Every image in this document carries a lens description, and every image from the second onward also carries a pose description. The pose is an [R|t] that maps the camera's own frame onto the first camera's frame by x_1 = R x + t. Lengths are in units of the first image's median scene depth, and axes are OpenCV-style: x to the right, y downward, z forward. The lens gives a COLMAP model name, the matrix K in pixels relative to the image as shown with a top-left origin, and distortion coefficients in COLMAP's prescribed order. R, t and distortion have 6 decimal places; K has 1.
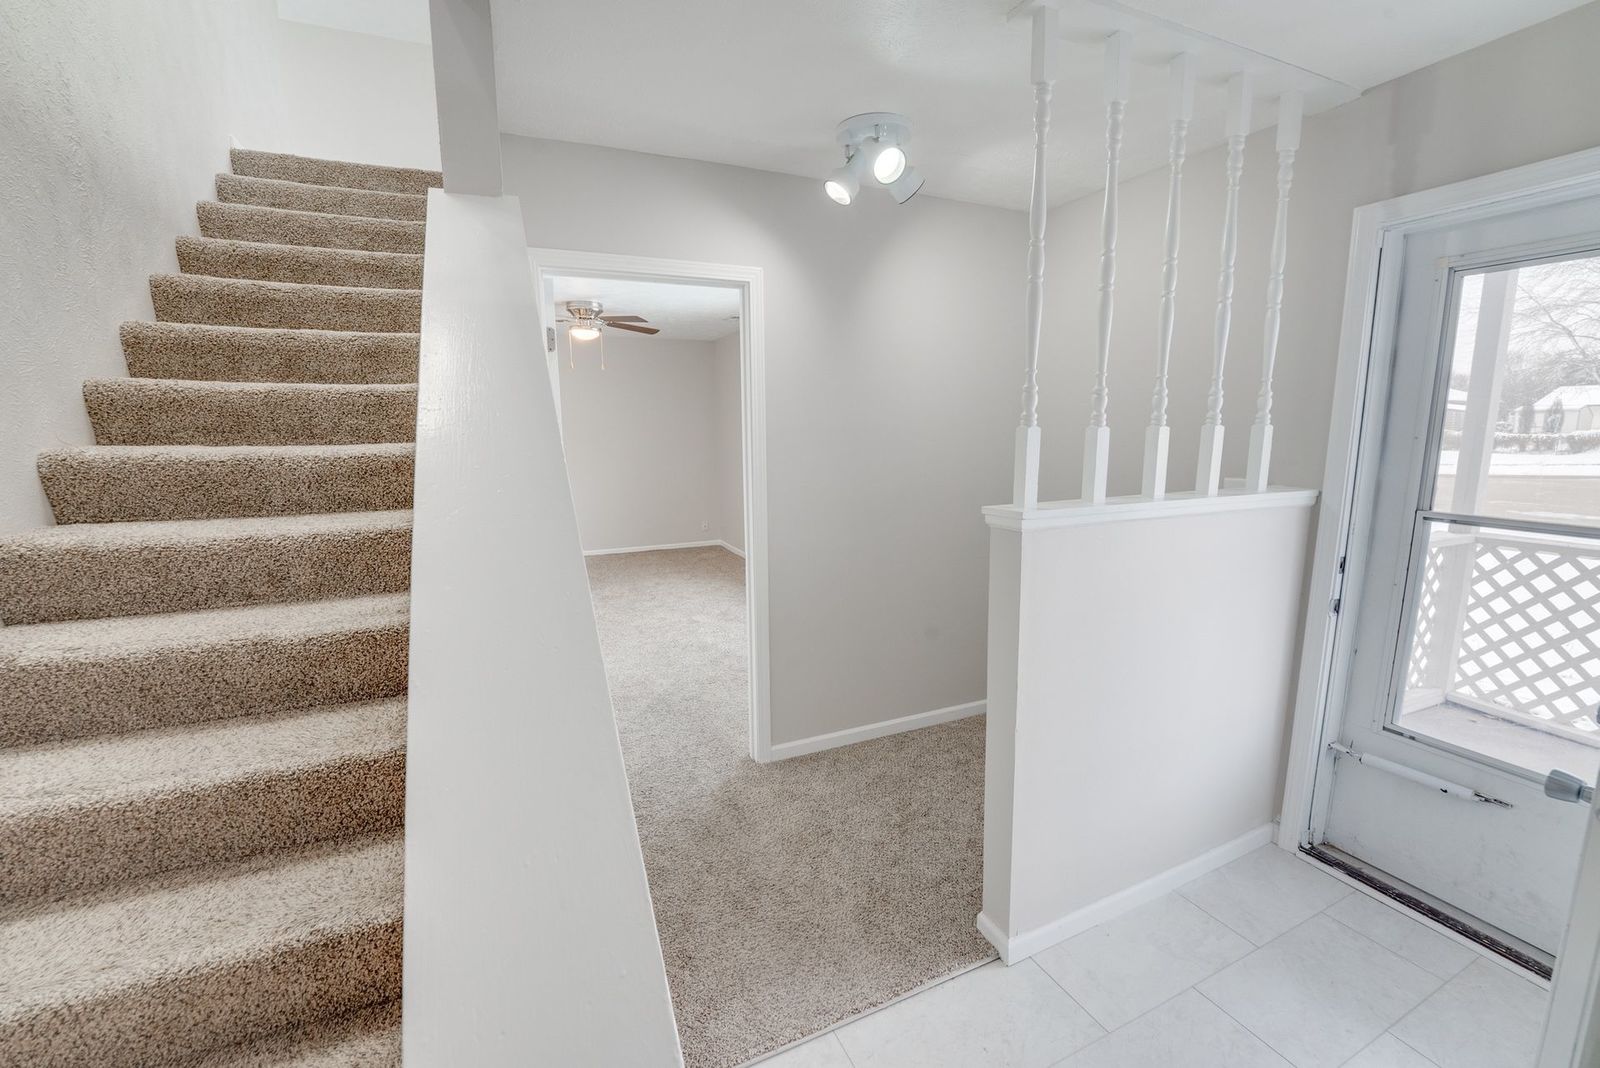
lens RADIAL K [[667.9, 0, 795.7], [0, 667.9, 532.5], [0, 0, 1]] dist [-0.028423, -0.000205]
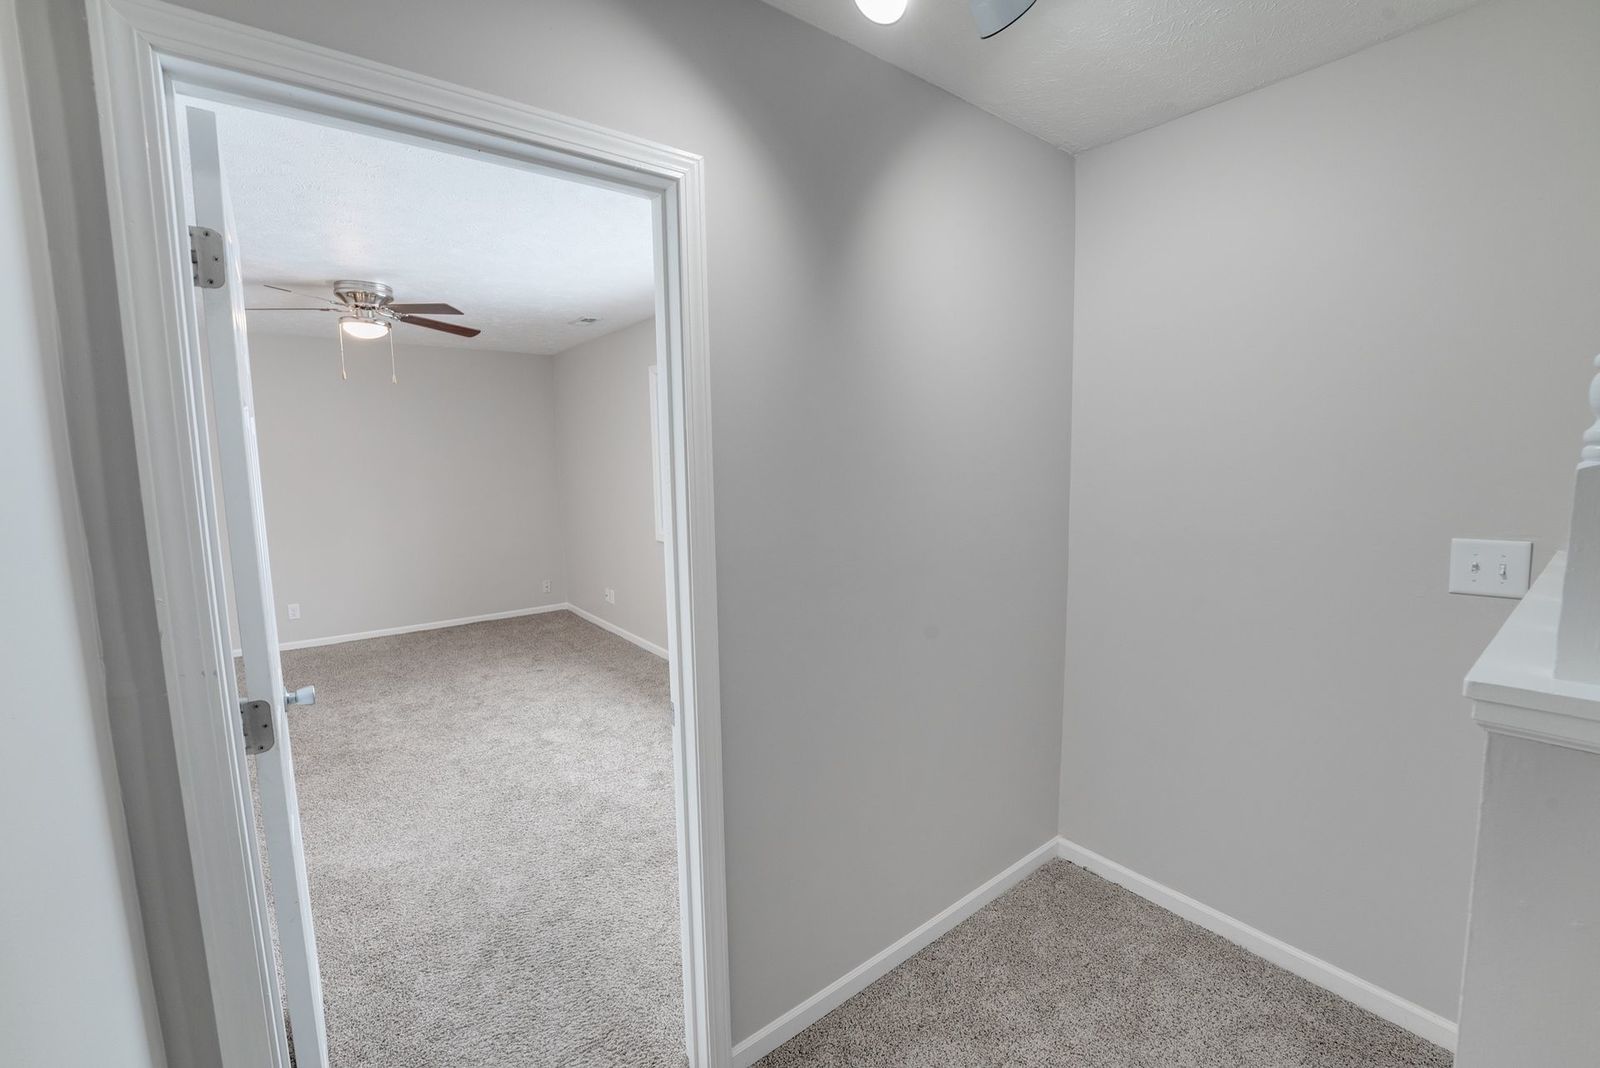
lens RADIAL K [[667.9, 0, 795.7], [0, 667.9, 532.5], [0, 0, 1]] dist [-0.028423, -0.000205]
pose [[0.970422, -0.033013, 0.239147, -0.054986], [0.044572, 0.998077, -0.043084, -0.040790], [-0.237265, 0.052469, 0.970027, 0.247593]]
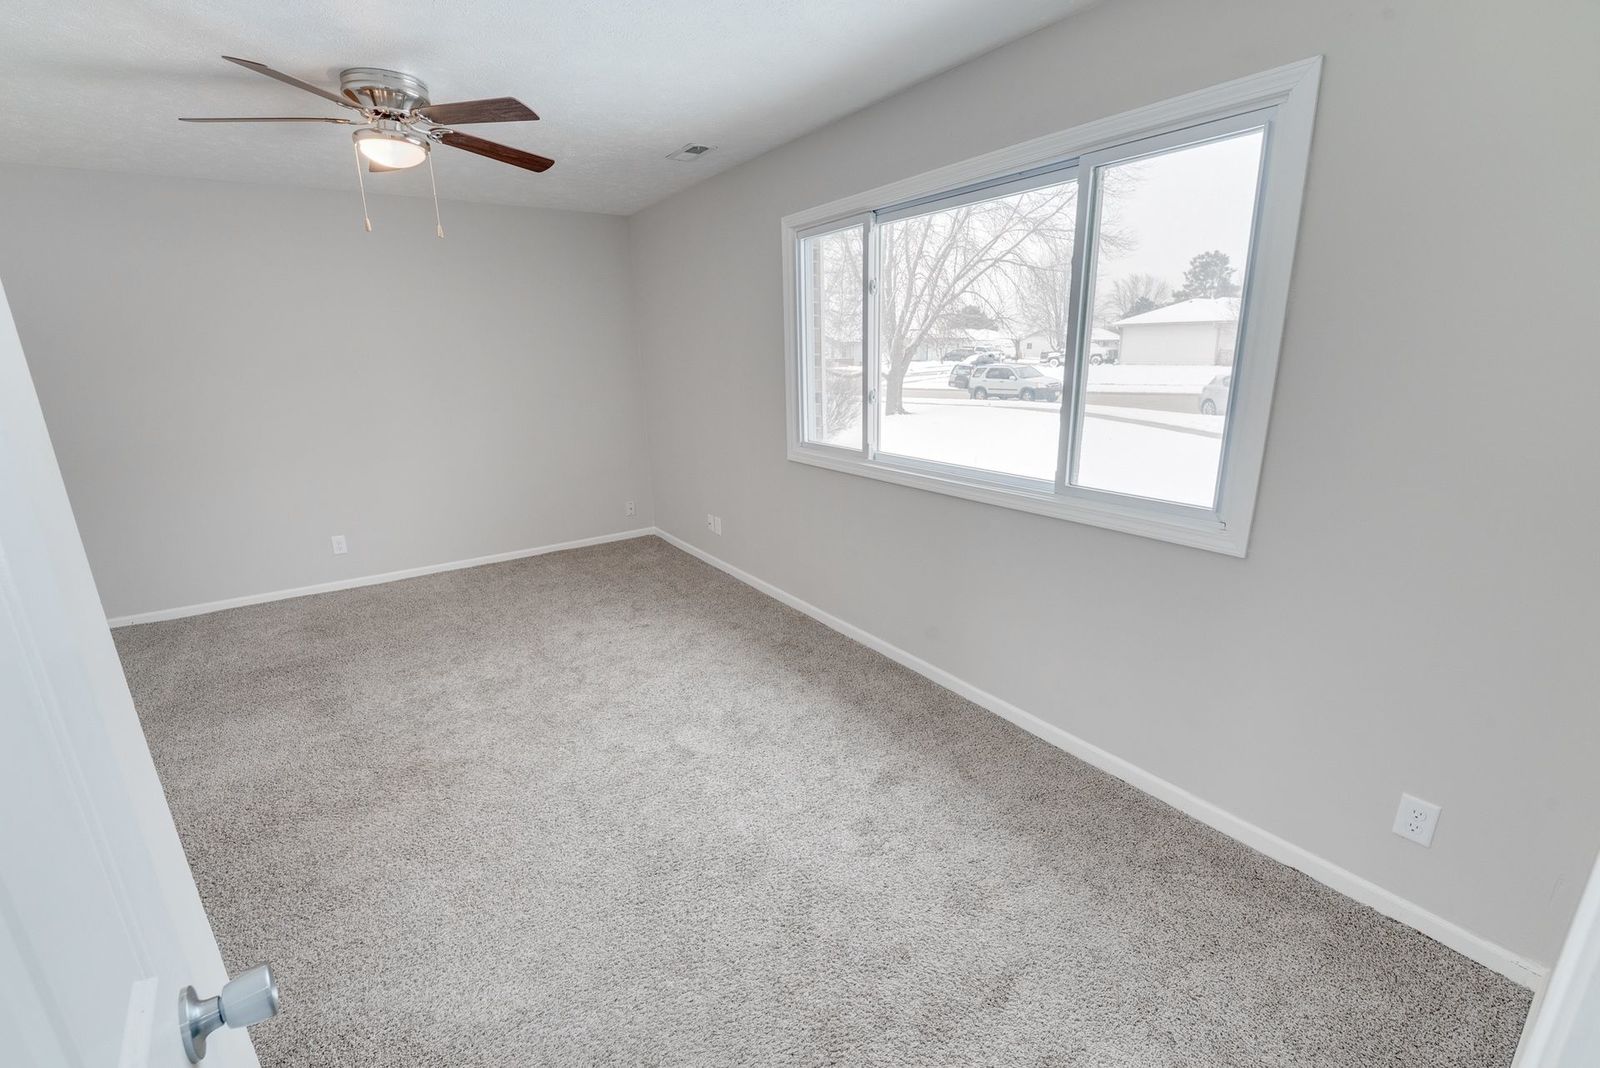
lens RADIAL K [[667.9, 0, 795.7], [0, 667.9, 532.5], [0, 0, 1]] dist [-0.028423, -0.000205]
pose [[0.982739, -0.060844, 0.174706, -0.140578], [0.042244, 0.993222, 0.108281, -0.077383], [-0.180110, -0.099032, 0.978649, 0.489803]]
